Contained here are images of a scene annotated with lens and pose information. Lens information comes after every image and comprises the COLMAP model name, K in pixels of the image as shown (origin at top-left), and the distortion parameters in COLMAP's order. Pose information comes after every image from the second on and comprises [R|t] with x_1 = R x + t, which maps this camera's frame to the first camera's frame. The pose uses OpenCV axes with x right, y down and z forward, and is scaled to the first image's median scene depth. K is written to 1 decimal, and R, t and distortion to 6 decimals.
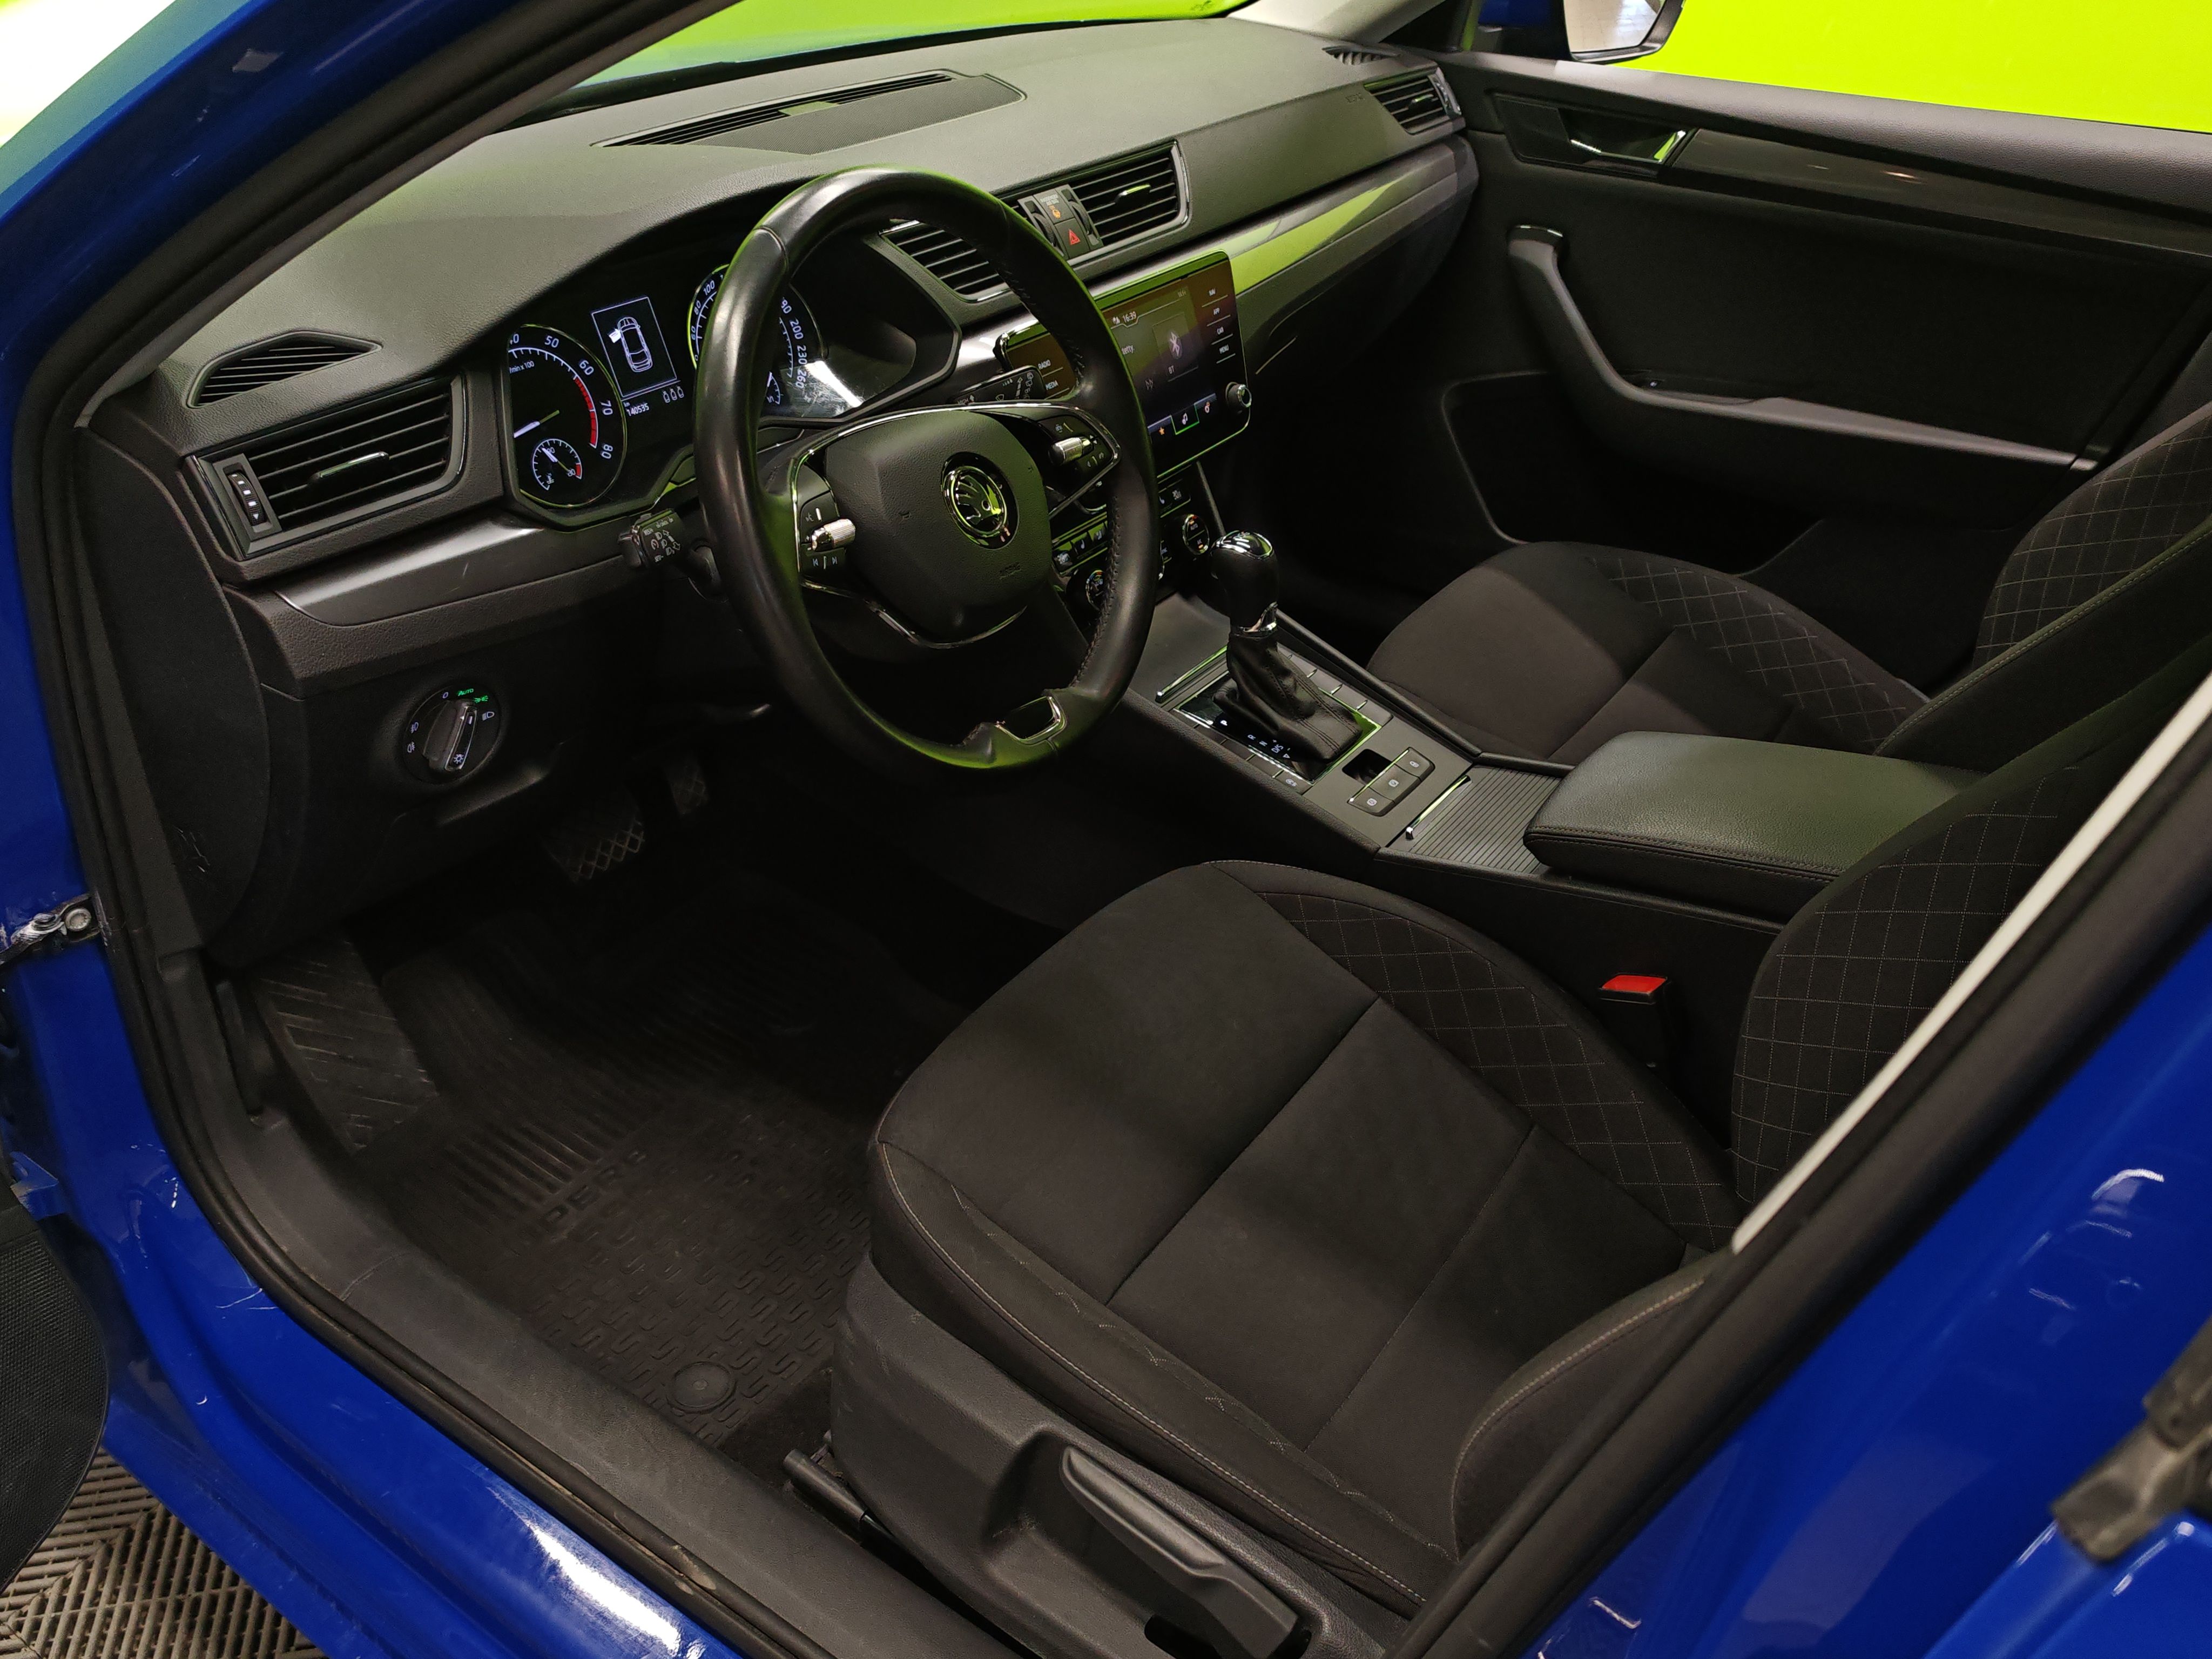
lens RADIAL K [[1771.8, 0, 1099.1], [0, 1771.8, 838.8], [0, 0, 1]] dist [0.057572, -0.081840]
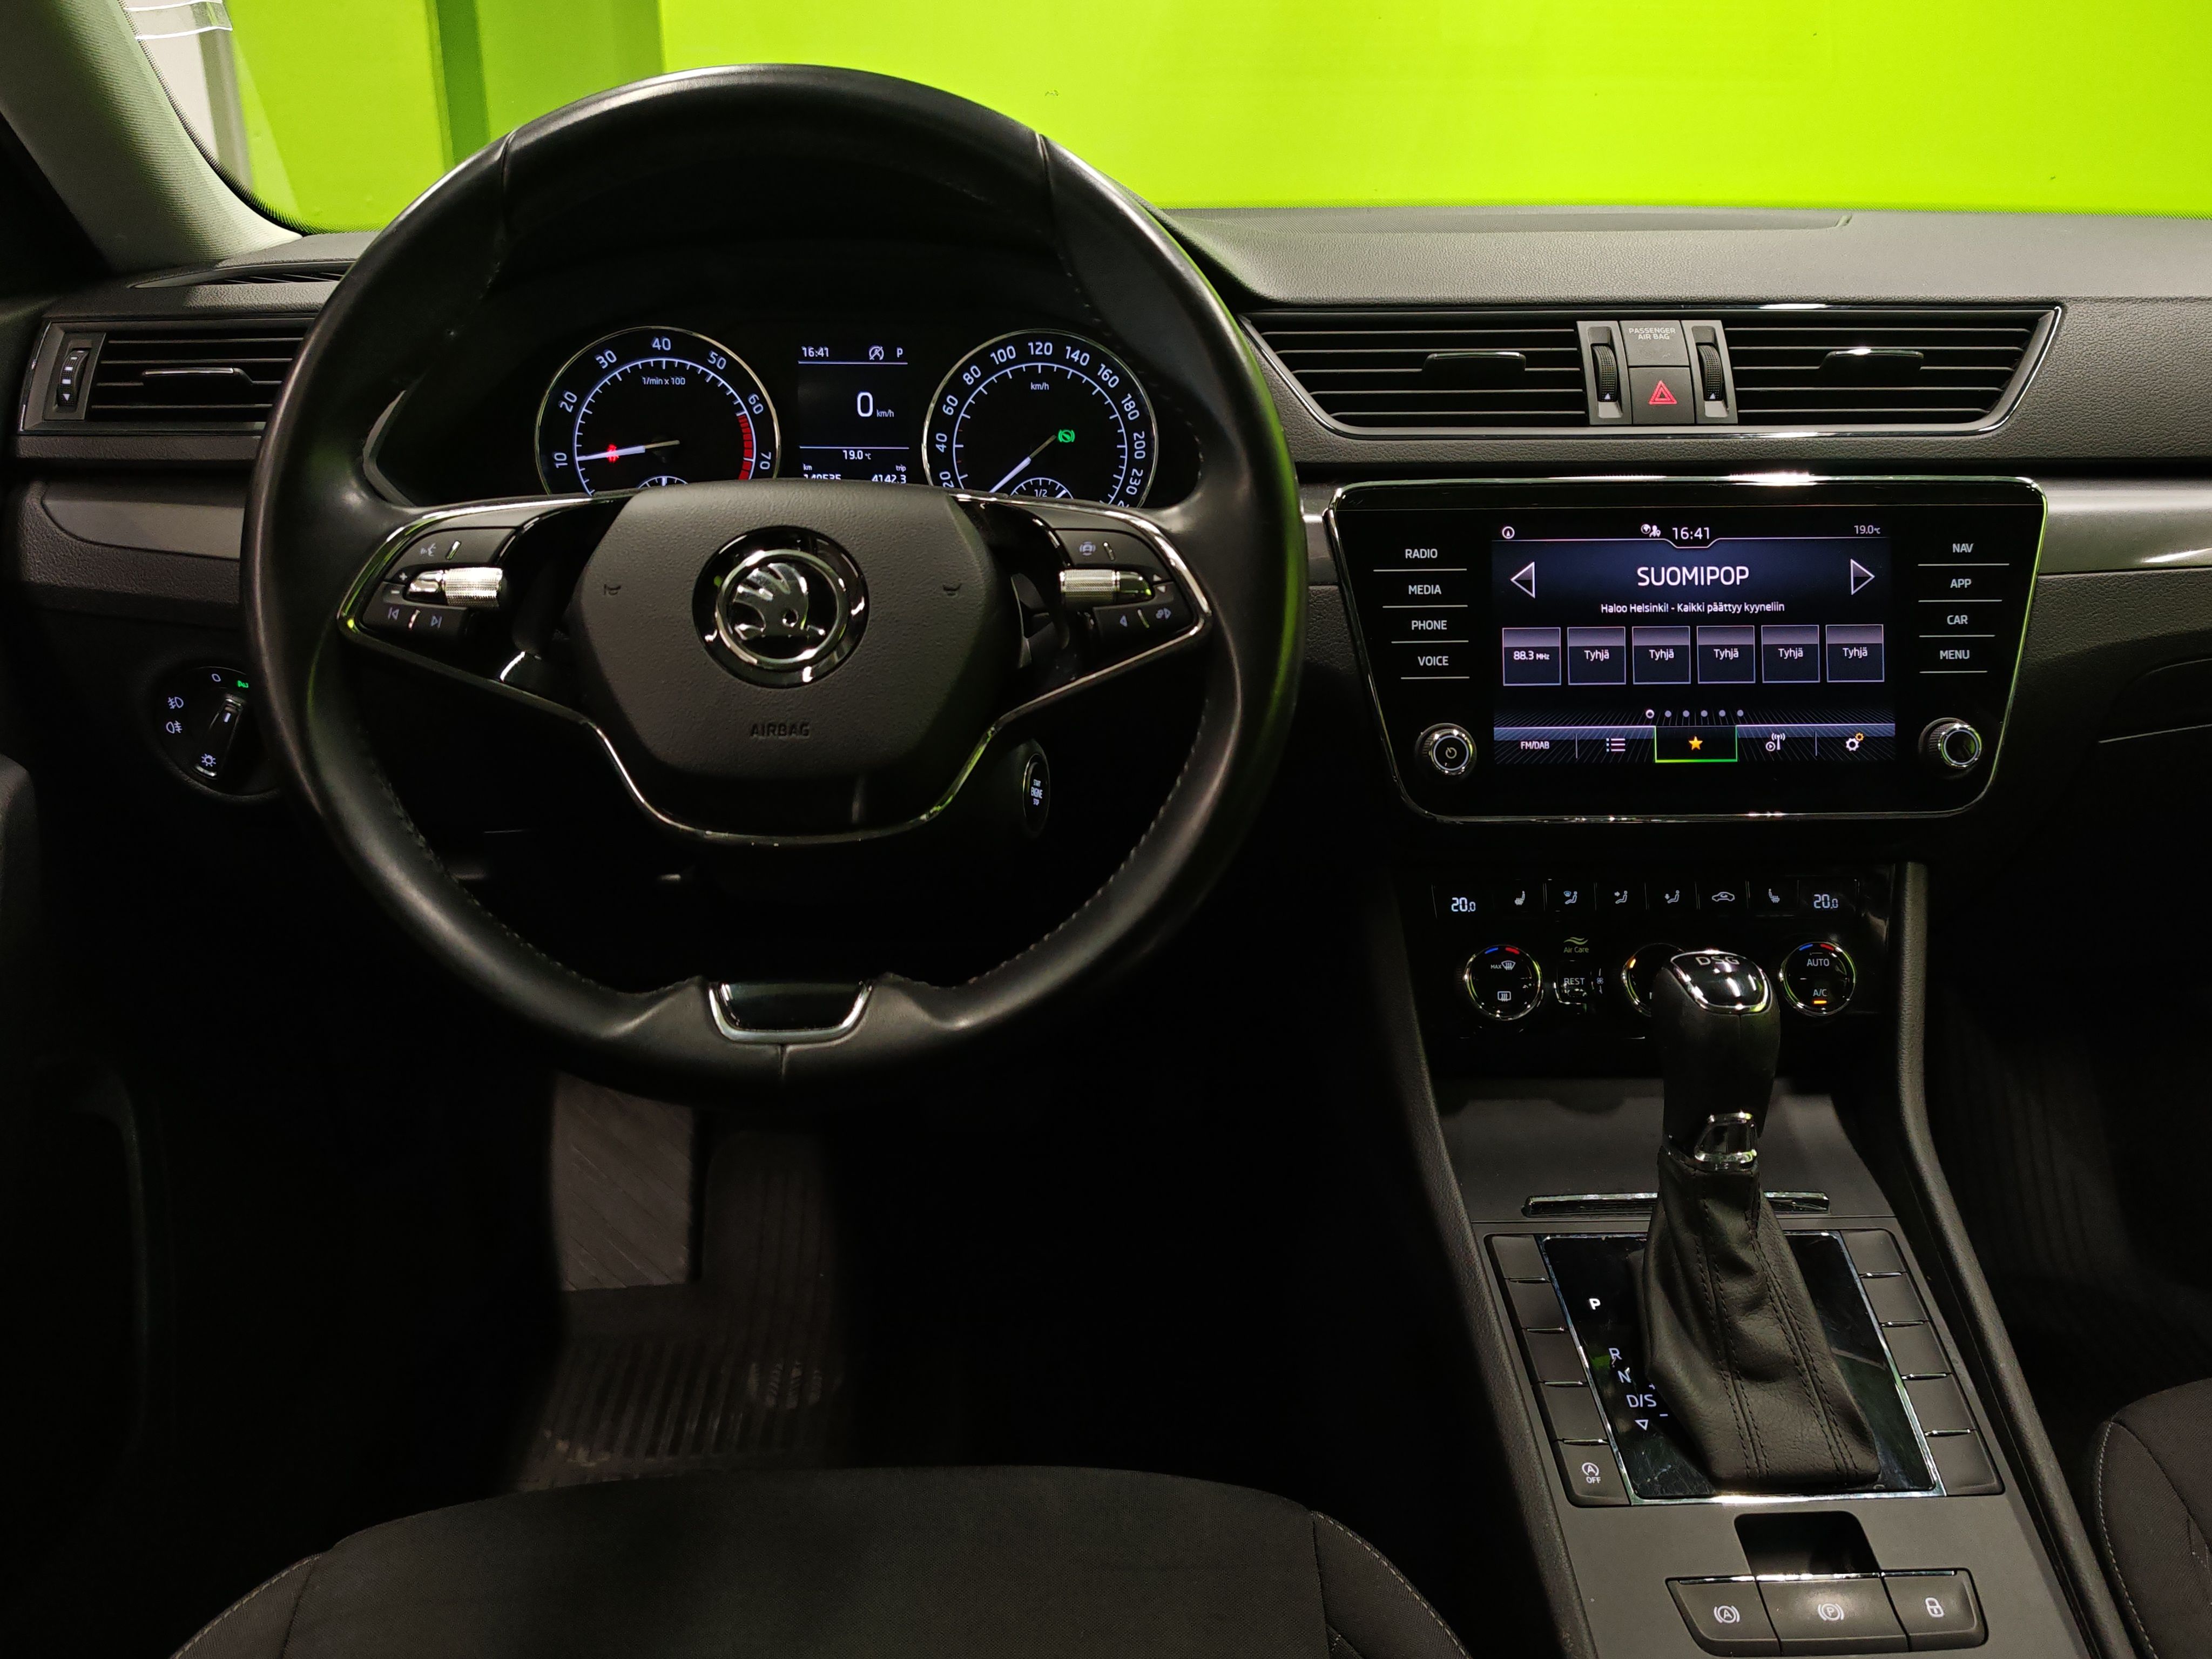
lens RADIAL K [[1771.8, 0, 1112.7], [0, 1771.8, 817.0], [0, 0, 1]] dist [0.057572, -0.081840]
pose [[0.611752, 0.255277, -0.748728, 0.370869], [-0.426180, 0.903750, -0.040081, -0.125448], [0.666431, 0.343612, 0.661664, 0.592175]]
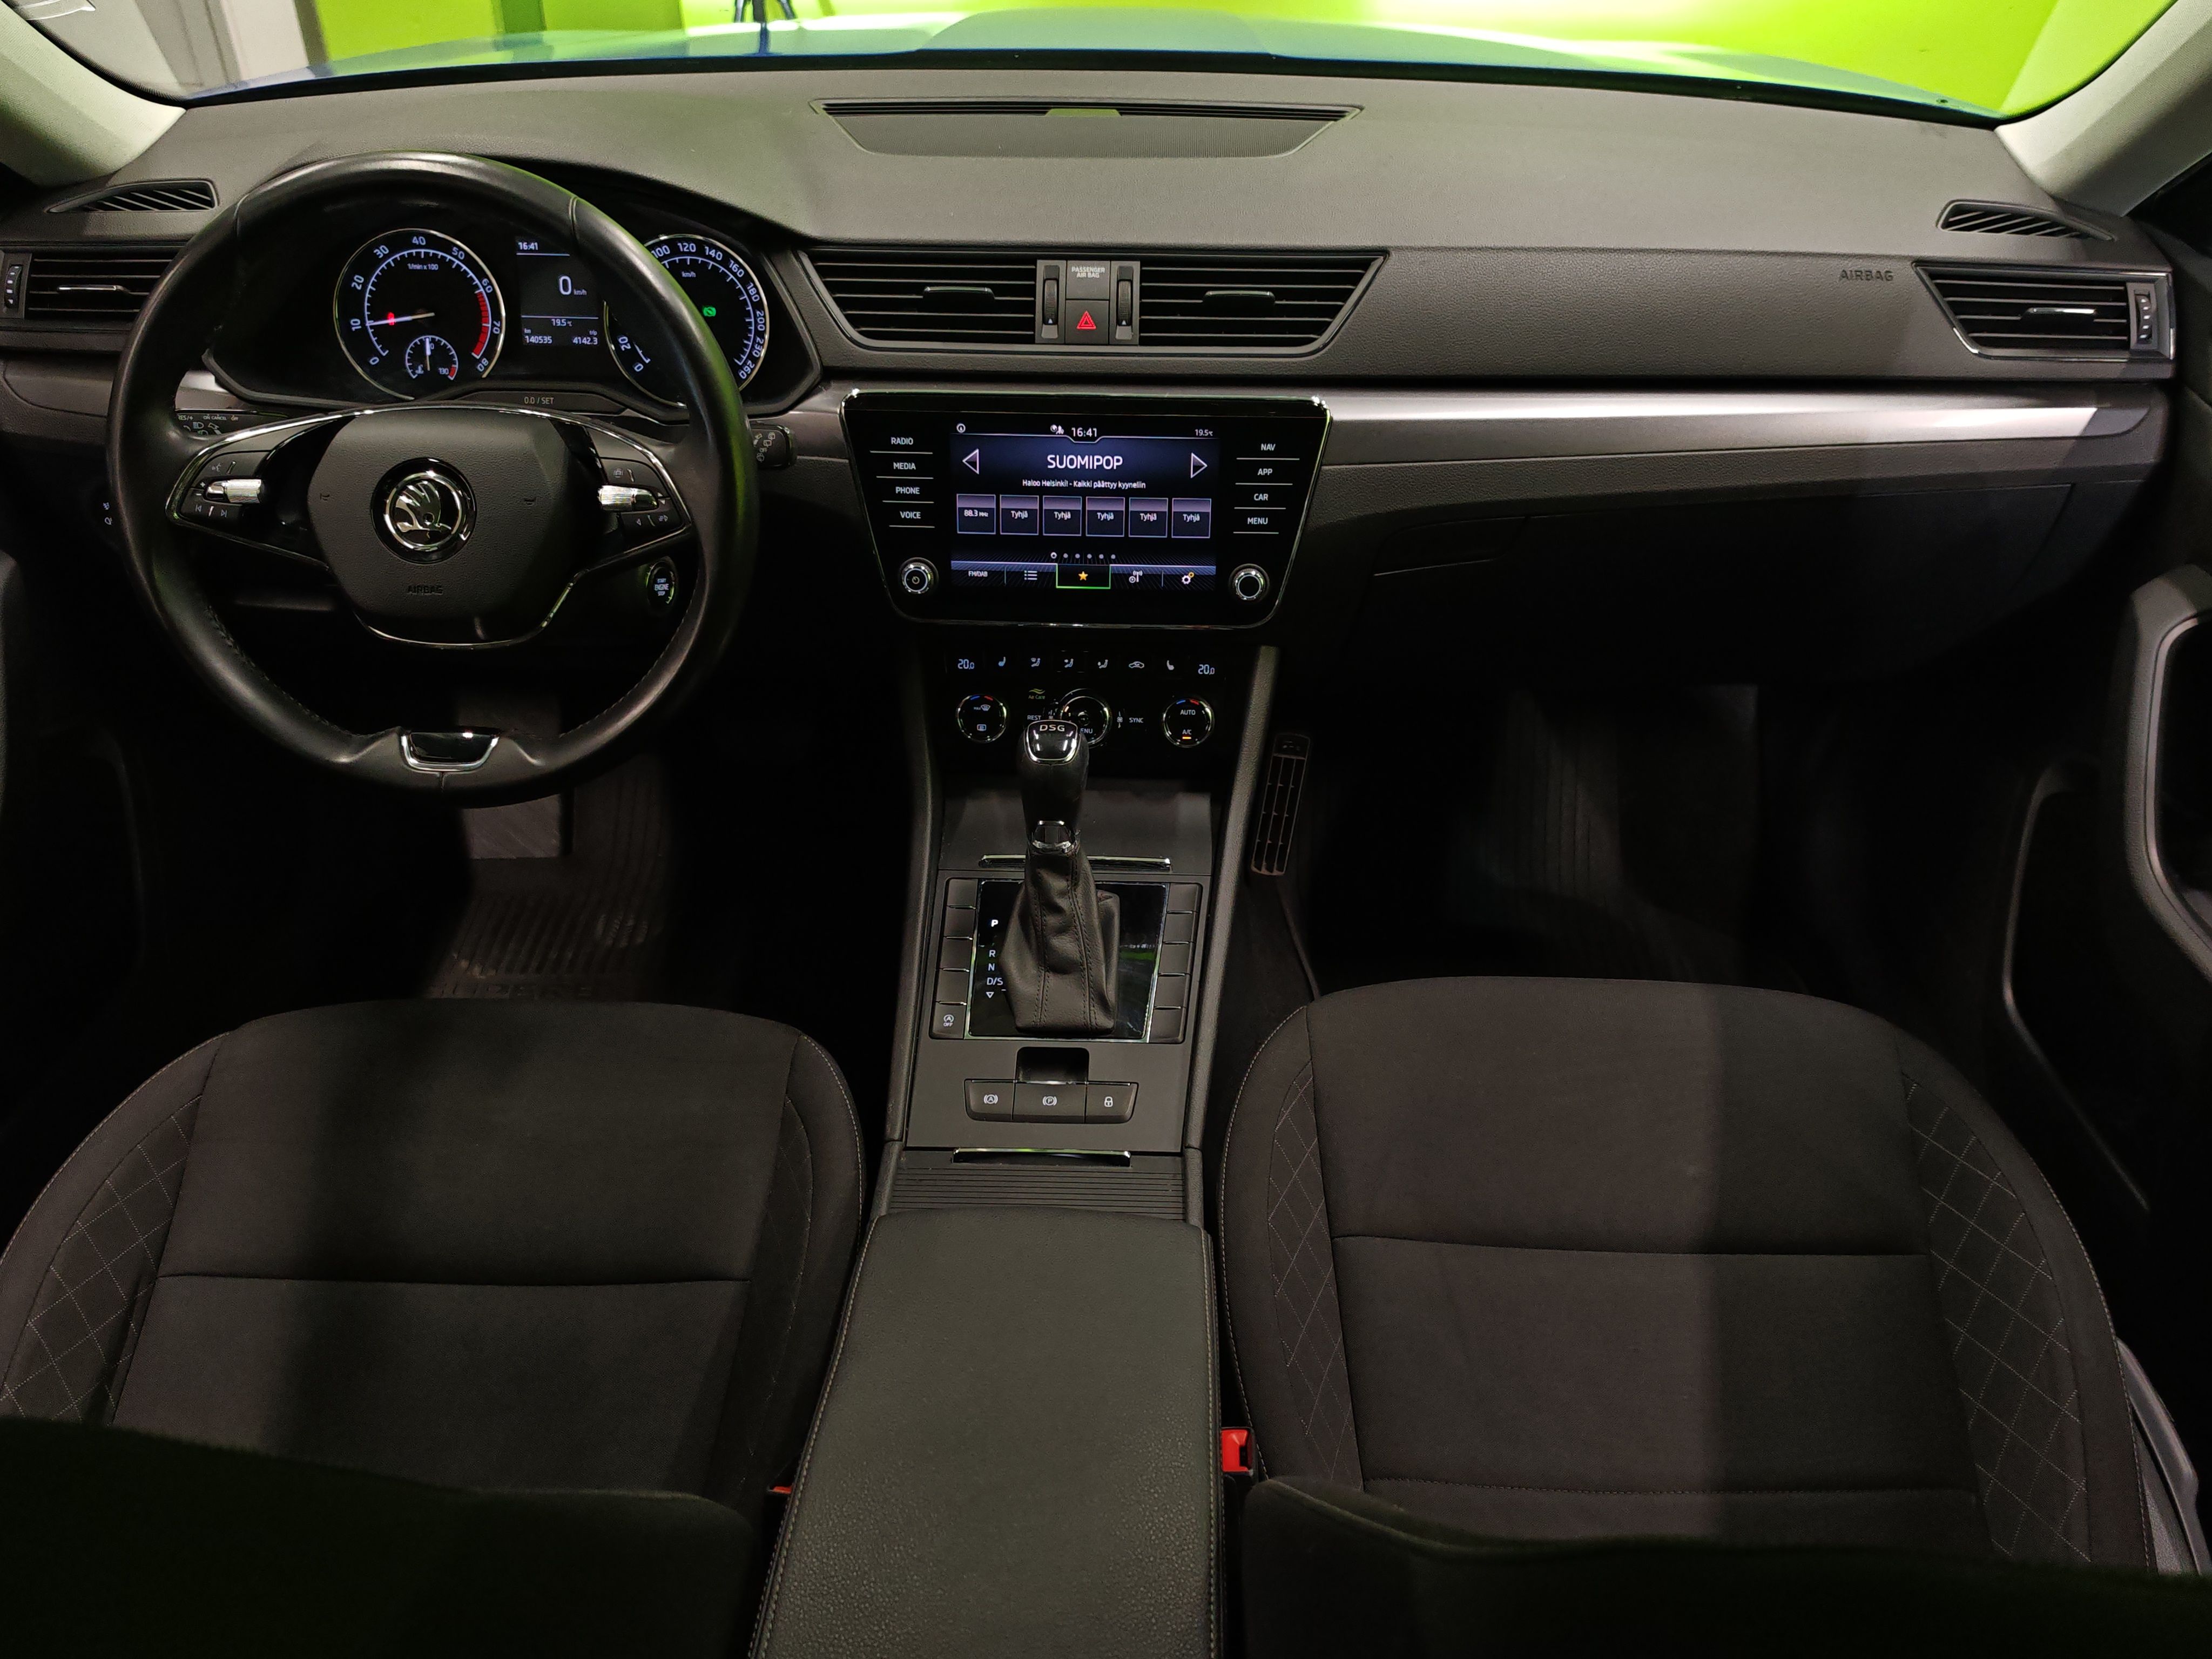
lens RADIAL K [[1771.8, 0, 1125.3], [0, 1771.8, 833.3], [0, 0, 1]] dist [0.057572, -0.081840]
pose [[0.551901, 0.474554, -0.685714, 0.726752], [-0.451196, 0.861462, 0.233035, -0.360855], [0.701304, 0.180779, 0.689559, 0.527380]]
